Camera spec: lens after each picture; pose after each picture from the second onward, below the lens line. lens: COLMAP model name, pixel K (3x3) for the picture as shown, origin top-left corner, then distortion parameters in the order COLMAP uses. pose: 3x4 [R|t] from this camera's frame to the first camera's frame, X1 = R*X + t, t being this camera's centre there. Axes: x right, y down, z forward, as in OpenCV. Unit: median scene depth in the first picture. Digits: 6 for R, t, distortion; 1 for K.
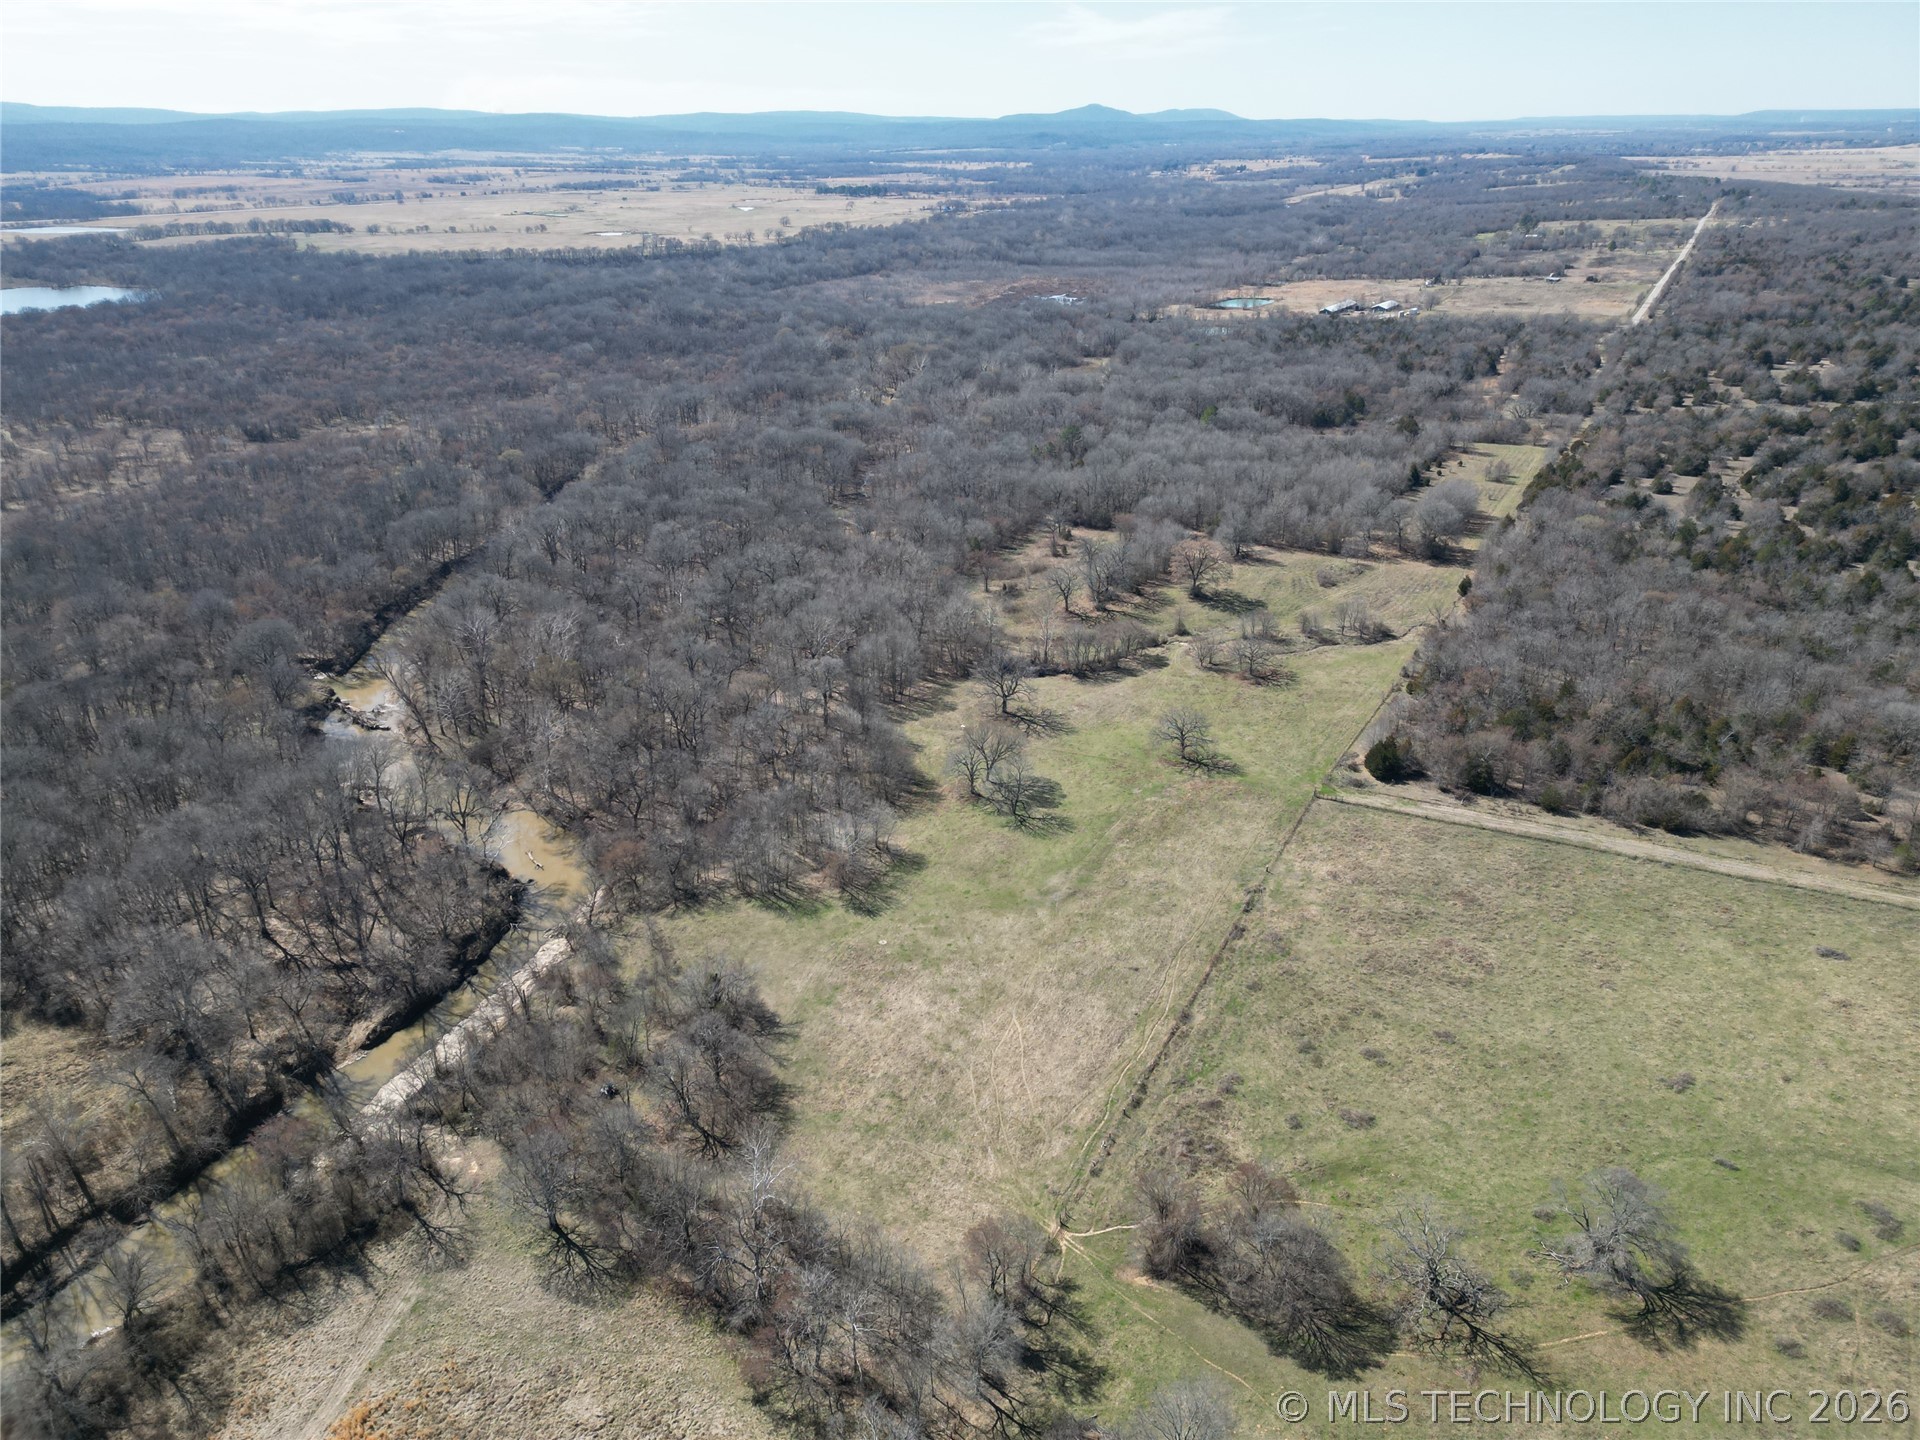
lens RADIAL K [[1327.6, 0, 971.0], [0, 1327.6, 709.6], [0, 0, 1]] dist [0.079972, -0.073616]
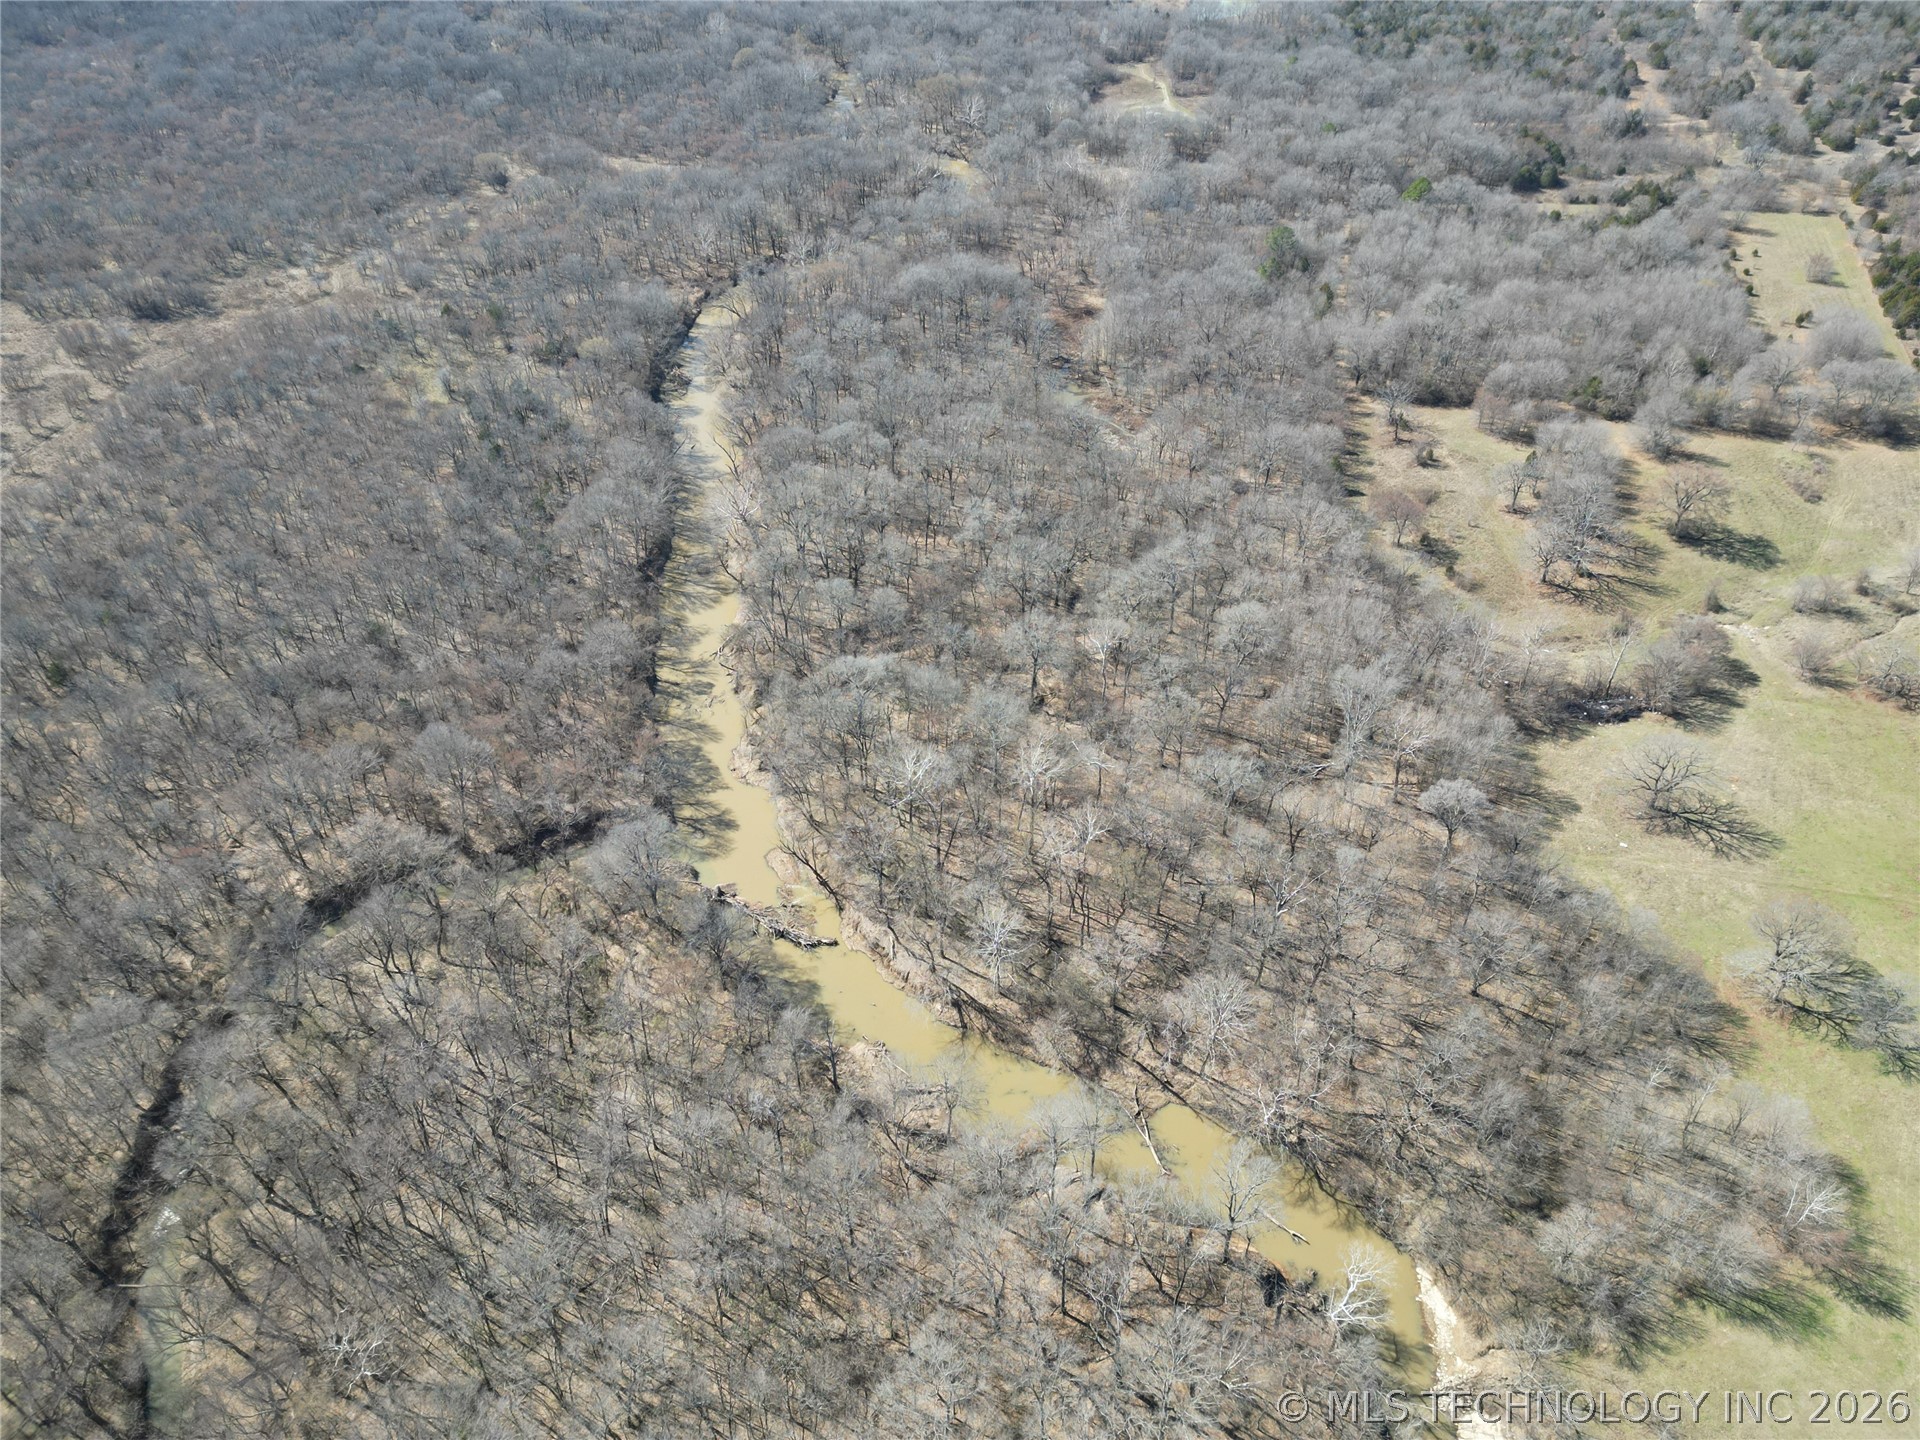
lens RADIAL K [[1327.6, 0, 958.3], [0, 1327.6, 704.6], [0, 0, 1]] dist [0.079972, -0.073616]
pose [[0.978452, -0.131308, 0.159344, -0.554730], [0.085571, 0.960217, 0.265822, -0.341343], [-0.187909, -0.246459, 0.950762, 0.421851]]
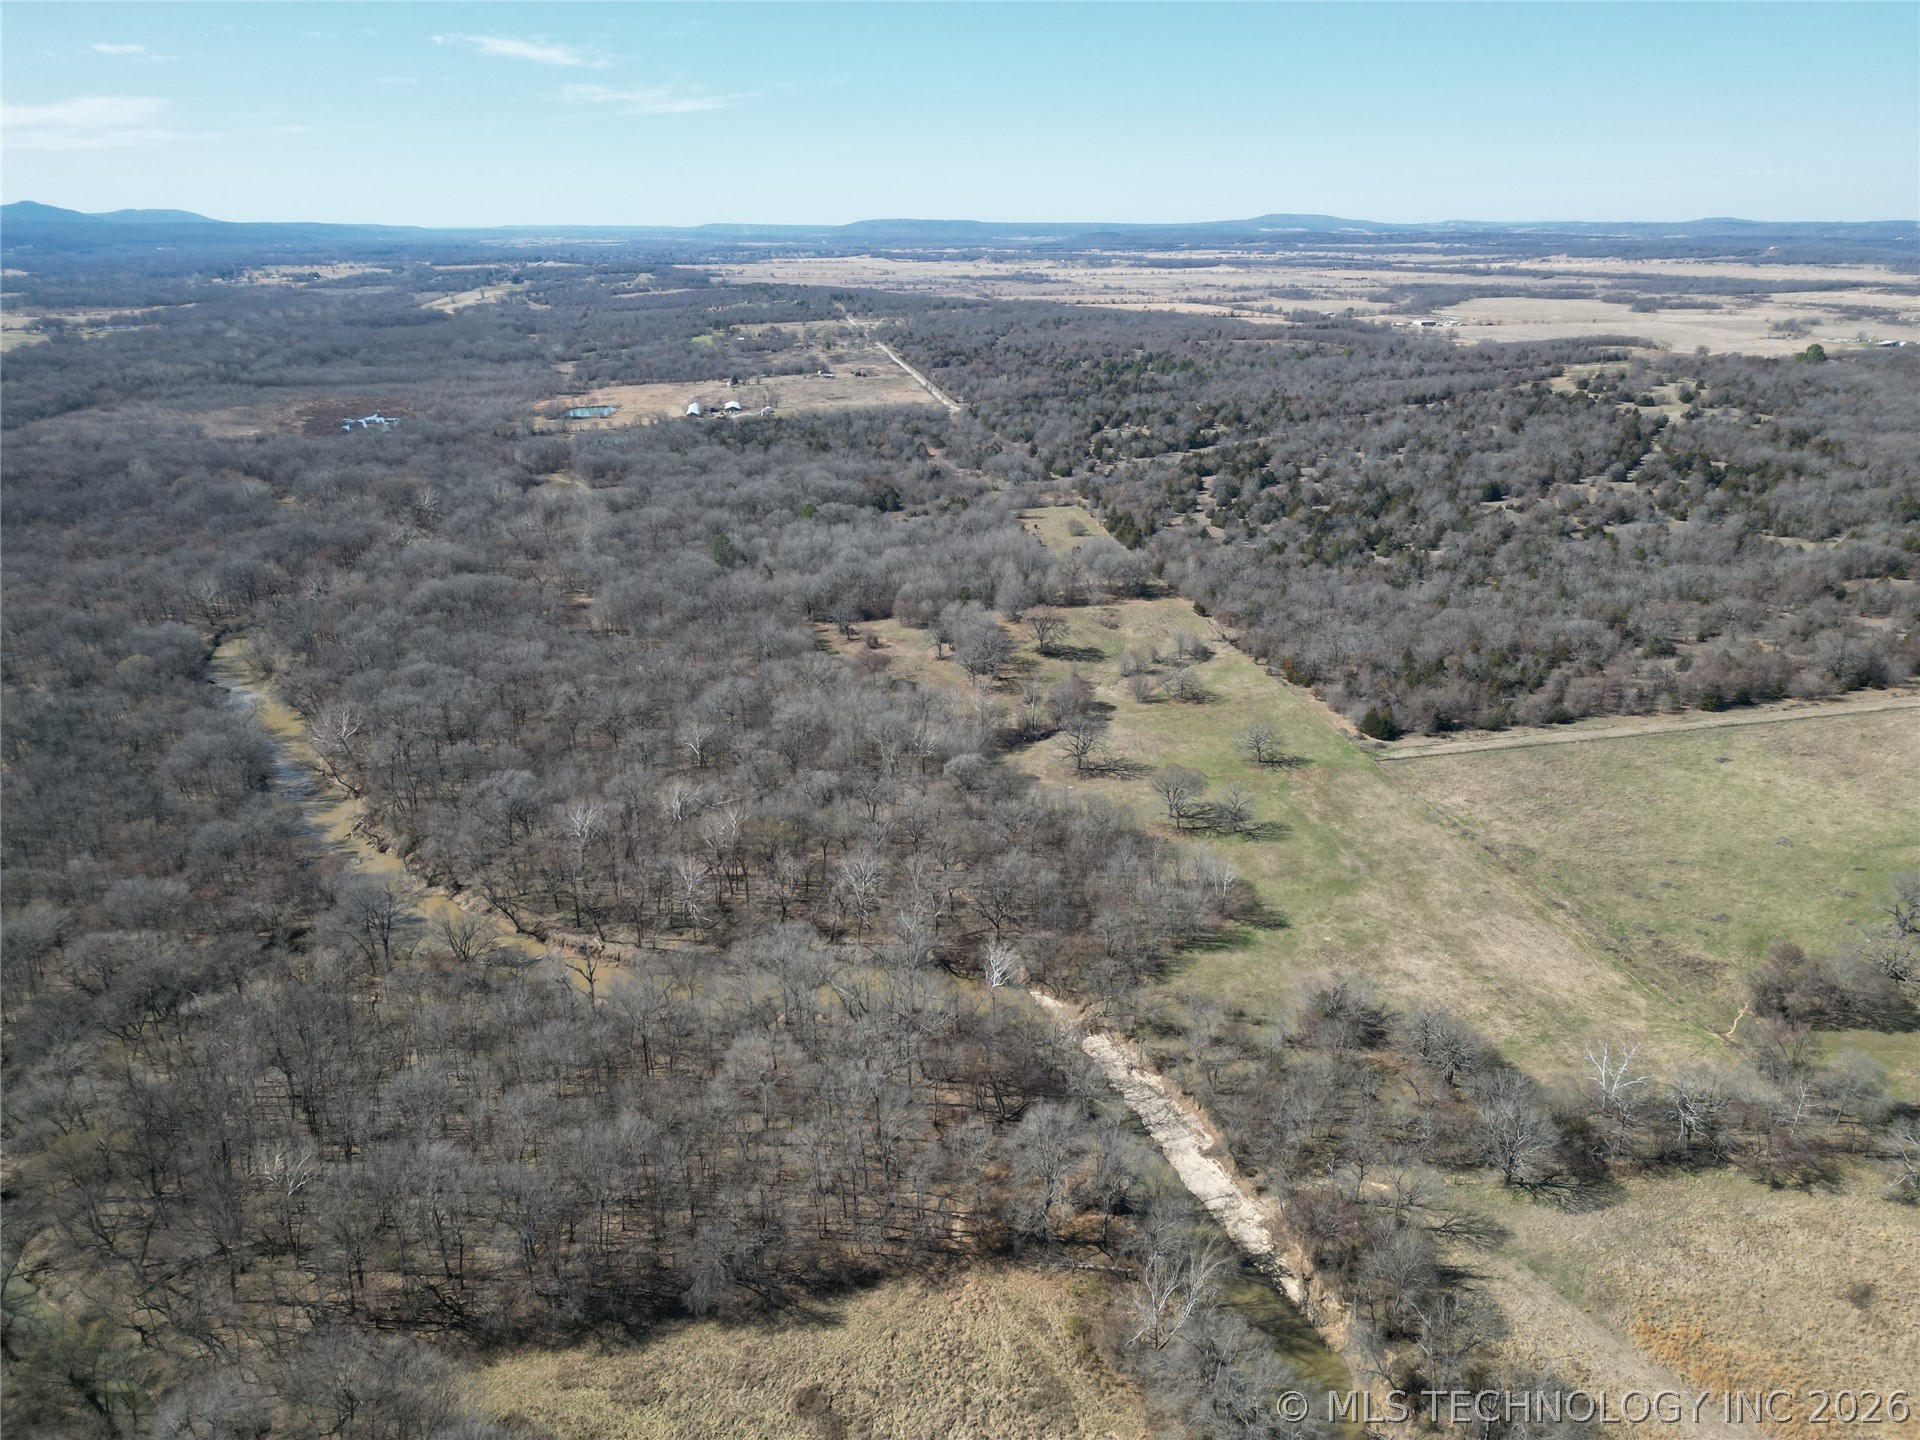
lens RADIAL K [[1327.6, 0, 956.0], [0, 1327.6, 721.0], [0, 0, 1]] dist [0.079972, -0.073616]
pose [[0.781367, -0.211230, 0.587237, -0.836869], [0.245933, 0.969052, 0.021334, -0.103680], [-0.573569, 0.127751, 0.809134, 0.160902]]
